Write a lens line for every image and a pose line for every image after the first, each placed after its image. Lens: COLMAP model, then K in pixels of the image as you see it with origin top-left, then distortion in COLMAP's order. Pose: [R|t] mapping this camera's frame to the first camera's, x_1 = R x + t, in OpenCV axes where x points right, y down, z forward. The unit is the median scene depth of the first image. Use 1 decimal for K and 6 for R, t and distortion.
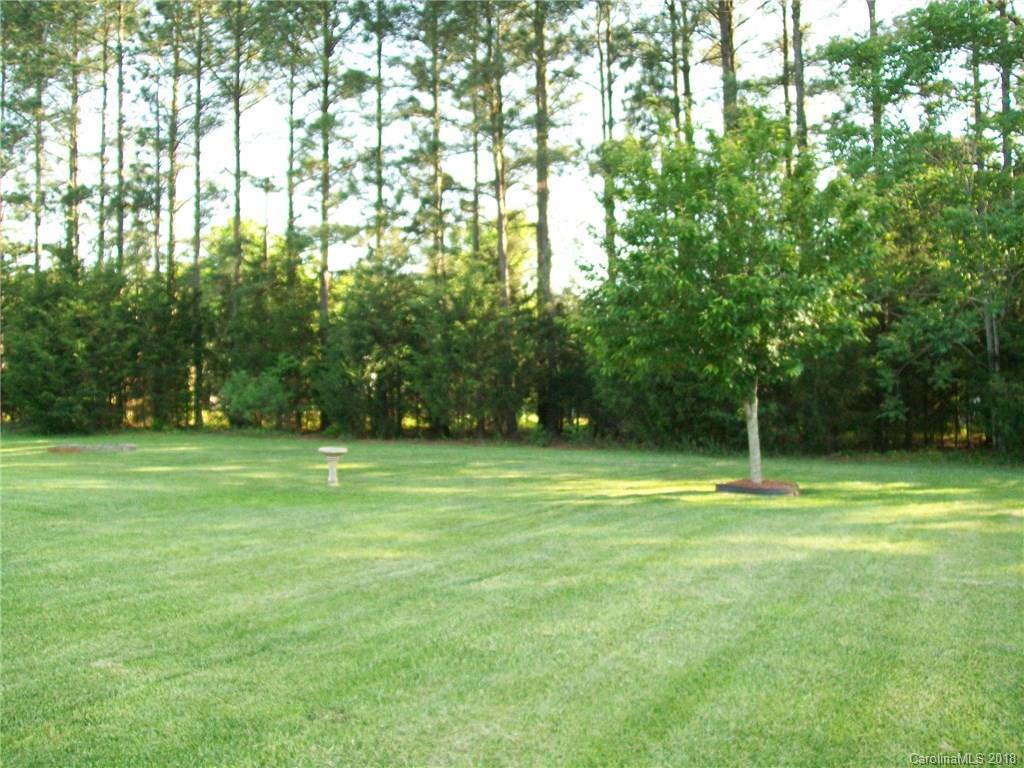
lens RADIAL K [[1081.6, 0, 512.0], [0, 1081.6, 384.0], [0, 0, 1]] dist [-0.223501, -0.001418]
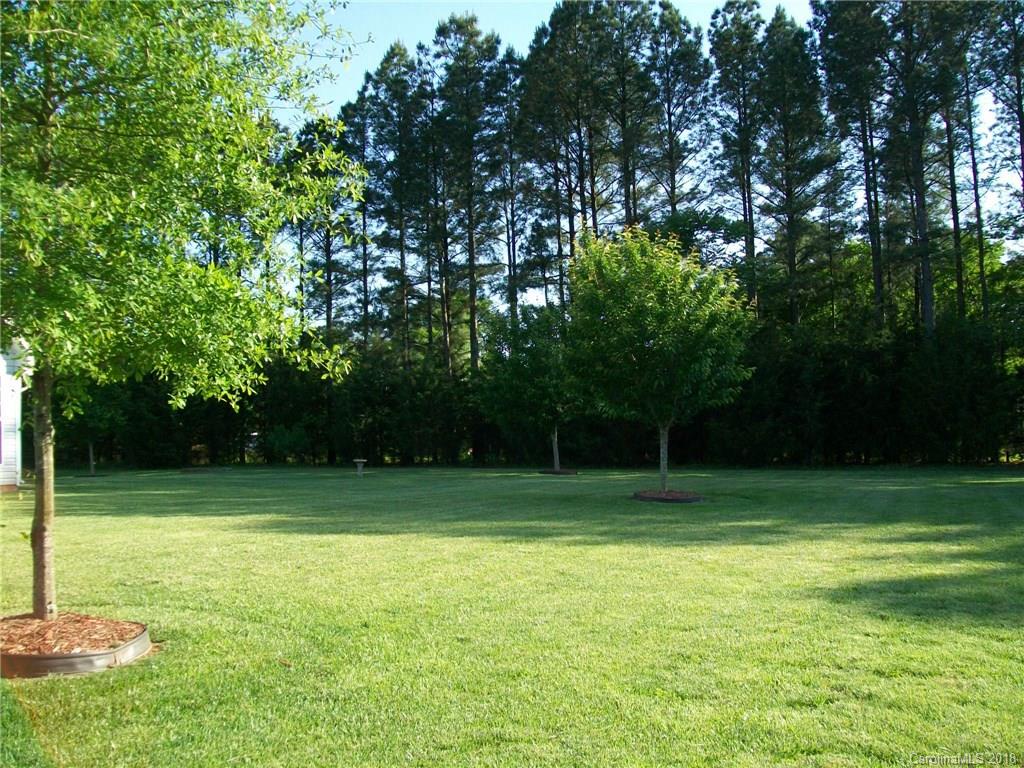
lens RADIAL K [[1081.6, 0, 512.0], [0, 1081.6, 384.0], [0, 0, 1]] dist [-0.223501, -0.001418]
pose [[0.998973, -0.016489, 0.042211, 0.018355], [0.018619, 0.998547, -0.050565, 0.011958], [-0.041316, 0.051299, 0.997828, -0.545785]]
